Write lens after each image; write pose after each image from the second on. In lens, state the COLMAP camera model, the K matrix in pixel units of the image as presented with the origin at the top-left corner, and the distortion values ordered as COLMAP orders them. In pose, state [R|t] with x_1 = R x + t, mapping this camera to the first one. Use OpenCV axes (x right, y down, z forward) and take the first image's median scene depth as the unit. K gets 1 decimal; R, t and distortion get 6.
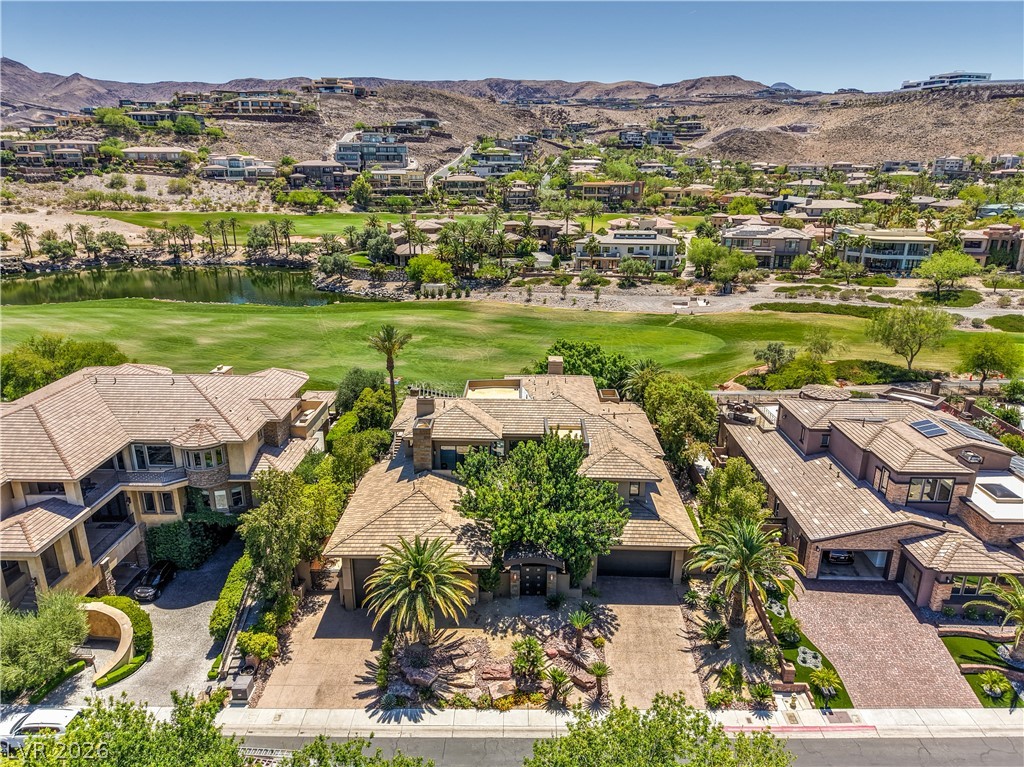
lens RADIAL K [[686.9, 0, 510.8], [0, 686.9, 384.2], [0, 0, 1]] dist [0.022127, -0.016267]
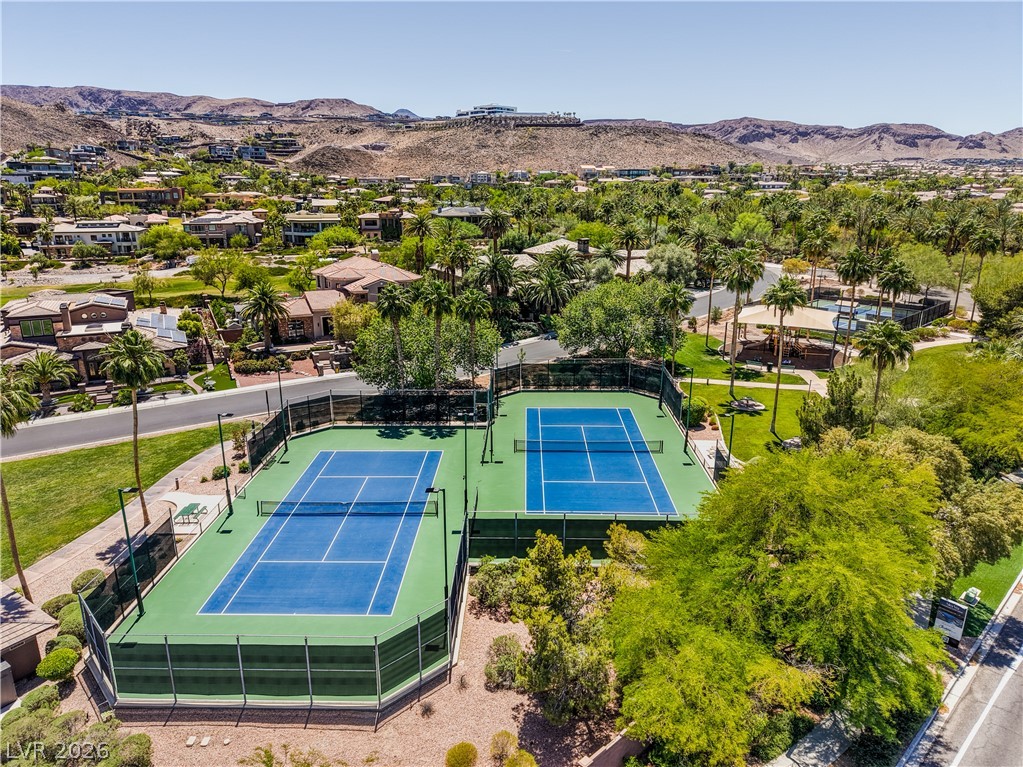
lens RADIAL K [[686.2, 0, 507.8], [0, 686.2, 381.9], [0, 0, 1]] dist [0.022127, -0.016267]
pose [[0.886712, -0.127793, 0.444309, 0.135661], [0.140855, 0.990024, 0.003646, 0.068684], [-0.440343, 0.059350, 0.895866, -0.149048]]
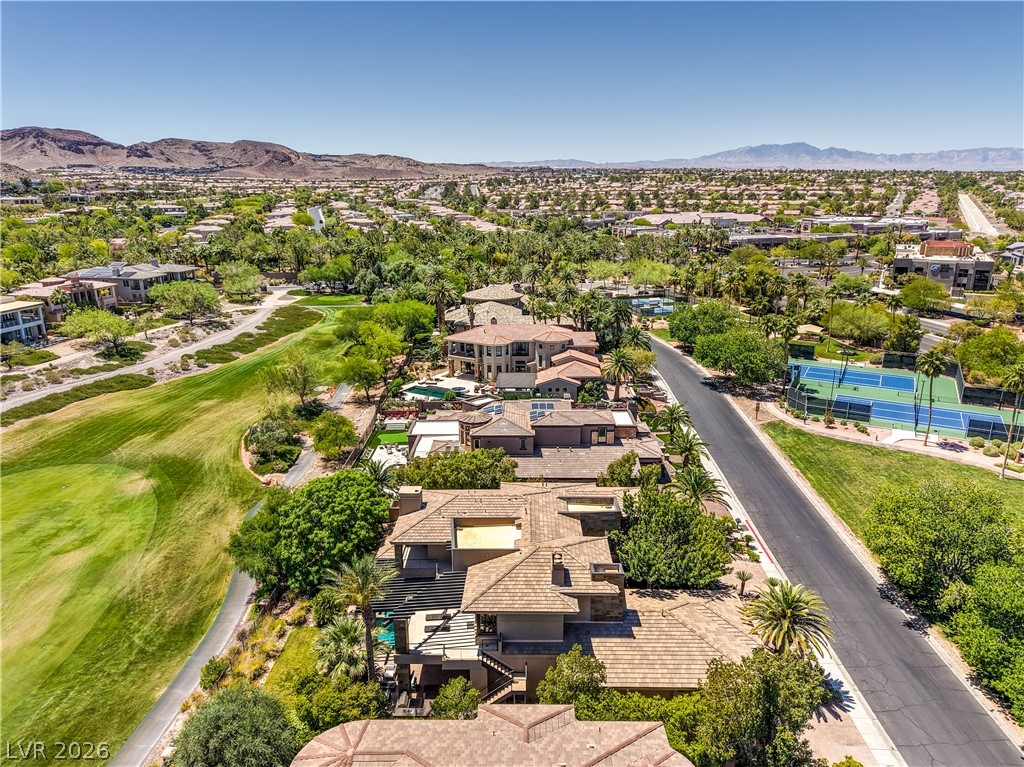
lens RADIAL K [[686.9, 0, 514.7], [0, 686.9, 384.1], [0, 0, 1]] dist [0.022127, -0.016267]
pose [[-0.003471, -0.282431, 0.959281, -0.162454], [0.316696, 0.909599, 0.268950, -0.078141], [-0.948521, 0.304734, 0.086287, 0.167909]]
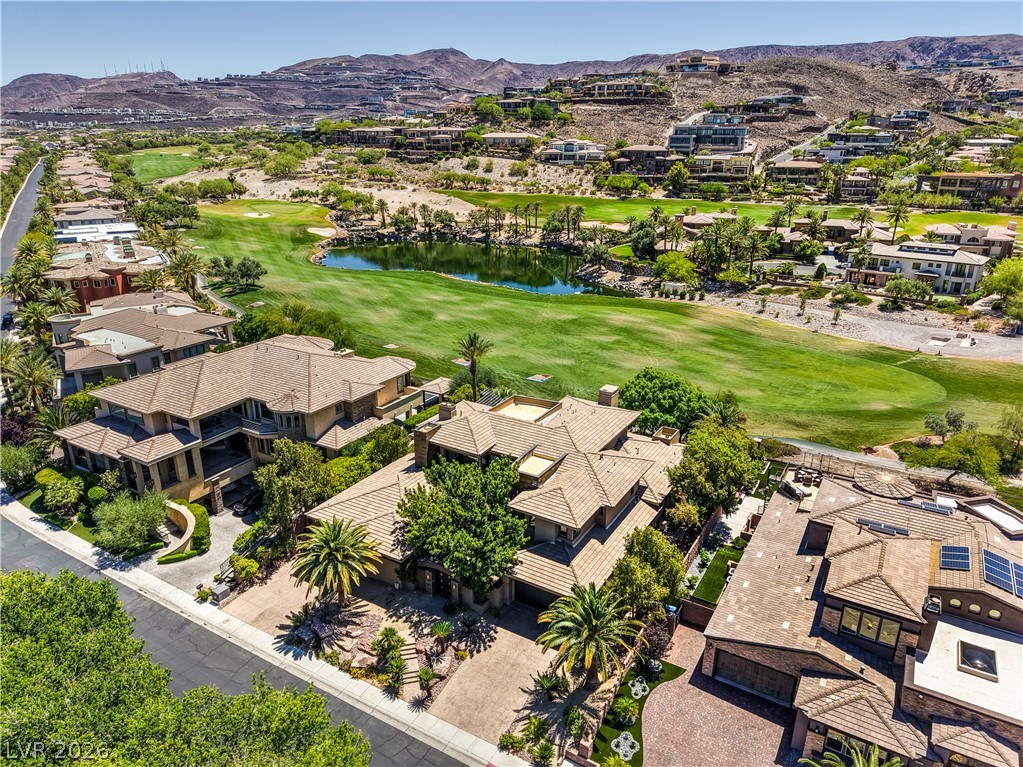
lens RADIAL K [[686.2, 0, 508.1], [0, 686.2, 387.2], [0, 0, 1]] dist [0.022127, -0.016267]
pose [[0.867208, 0.171022, -0.467655, 0.090912], [-0.152534, 0.985258, 0.077454, -0.020968], [0.474007, 0.004164, 0.880511, 0.008270]]
